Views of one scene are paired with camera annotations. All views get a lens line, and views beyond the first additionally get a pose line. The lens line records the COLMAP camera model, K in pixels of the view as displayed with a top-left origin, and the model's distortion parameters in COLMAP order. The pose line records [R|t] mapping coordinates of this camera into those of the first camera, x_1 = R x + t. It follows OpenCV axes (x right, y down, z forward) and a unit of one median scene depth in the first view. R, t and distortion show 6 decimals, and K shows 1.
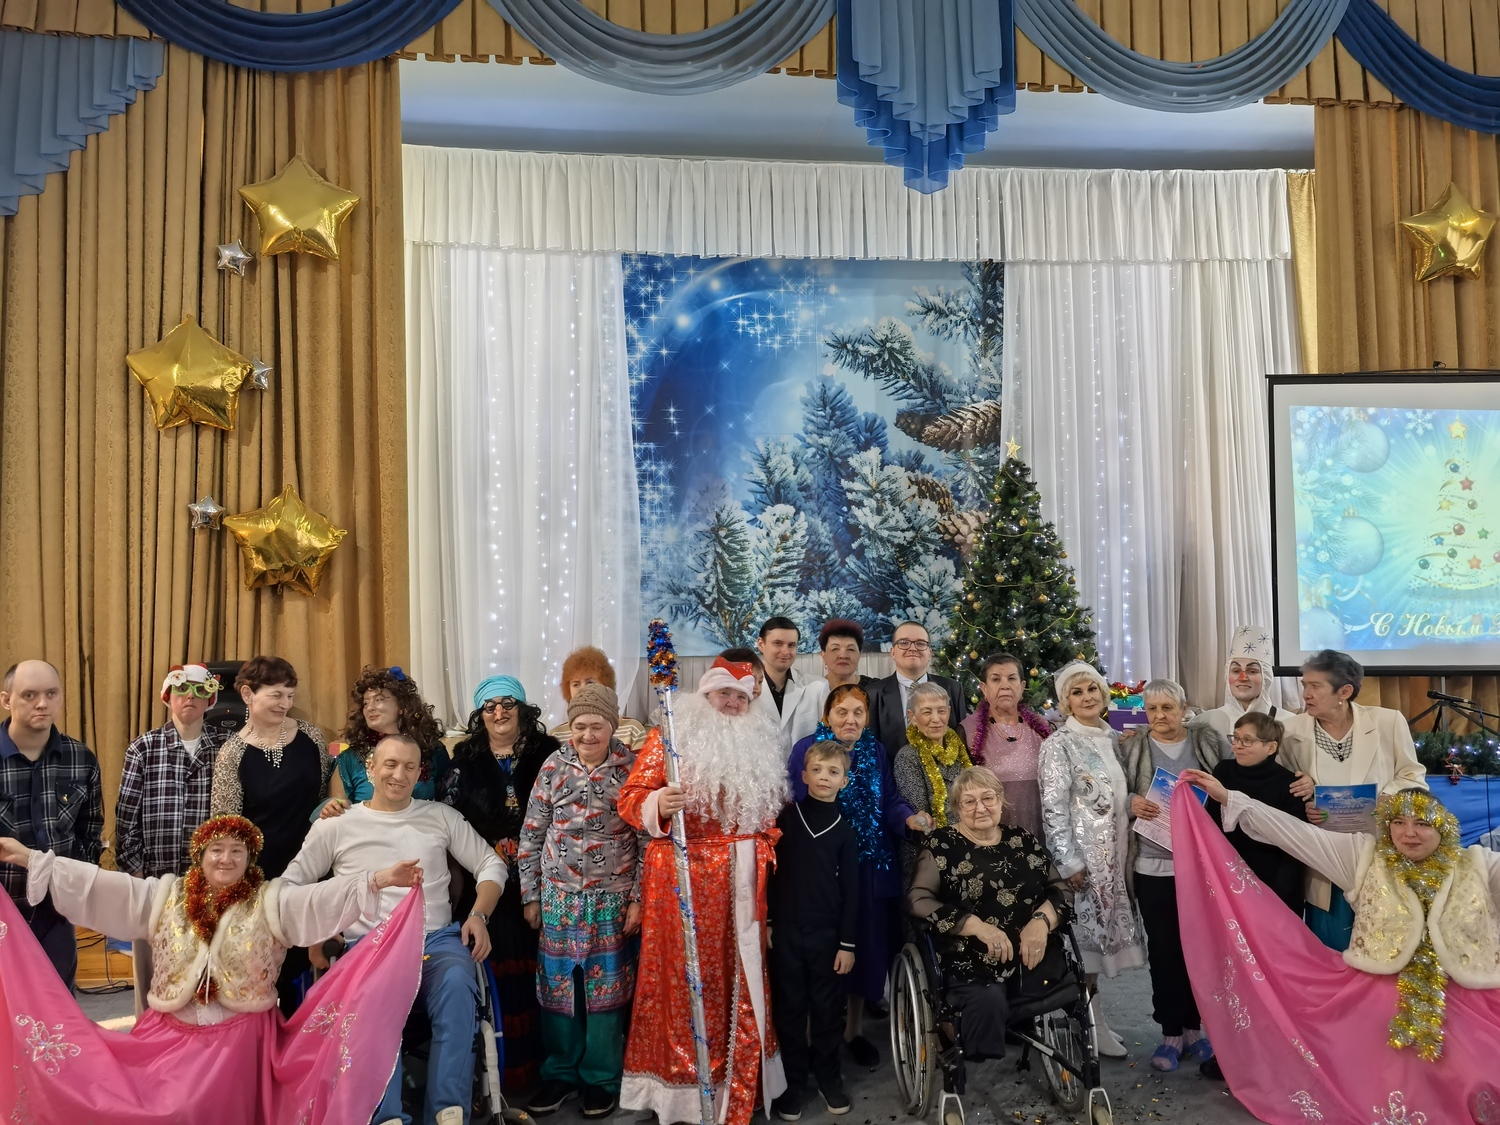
lens RADIAL K [[1180.8, 0, 736.0], [0, 1180.8, 568.9], [0, 0, 1]] dist [0.033424, -0.028296]
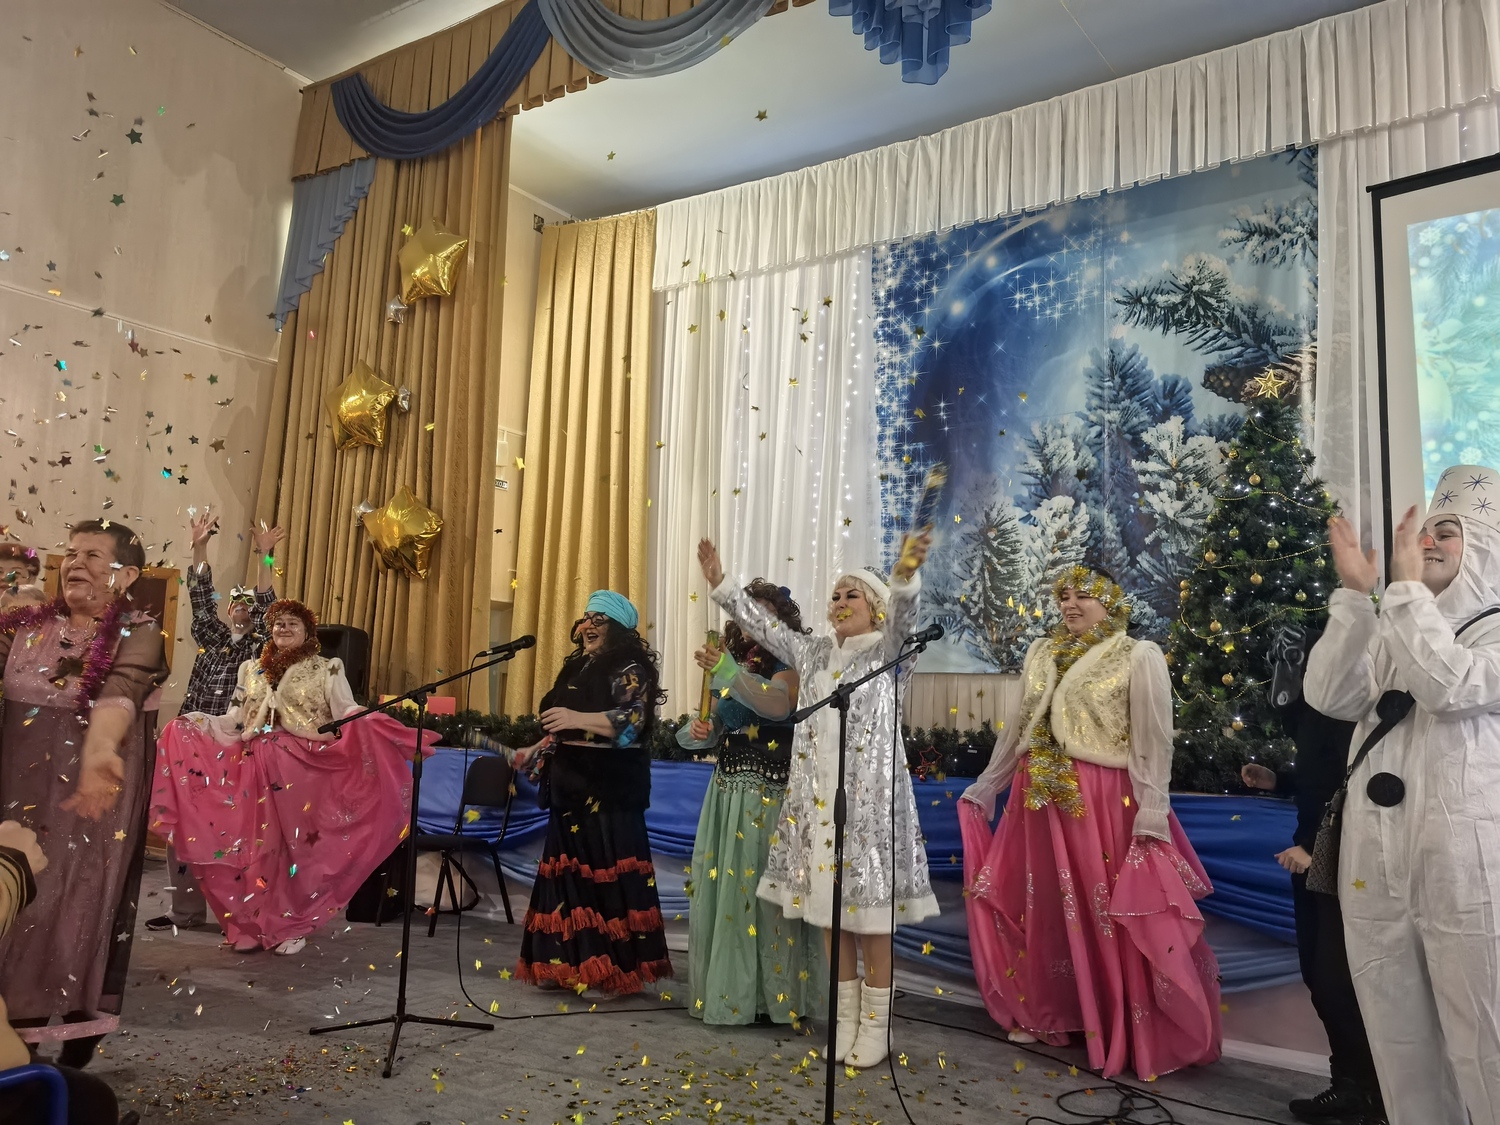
lens RADIAL K [[1180.8, 0, 749.0], [0, 1180.8, 551.4], [0, 0, 1]] dist [0.033424, -0.028296]
pose [[0.754573, -0.056757, -0.653757, 0.422043], [-0.007939, 0.995390, -0.095579, 0.067164], [0.656168, 0.077311, 0.750644, 0.220213]]
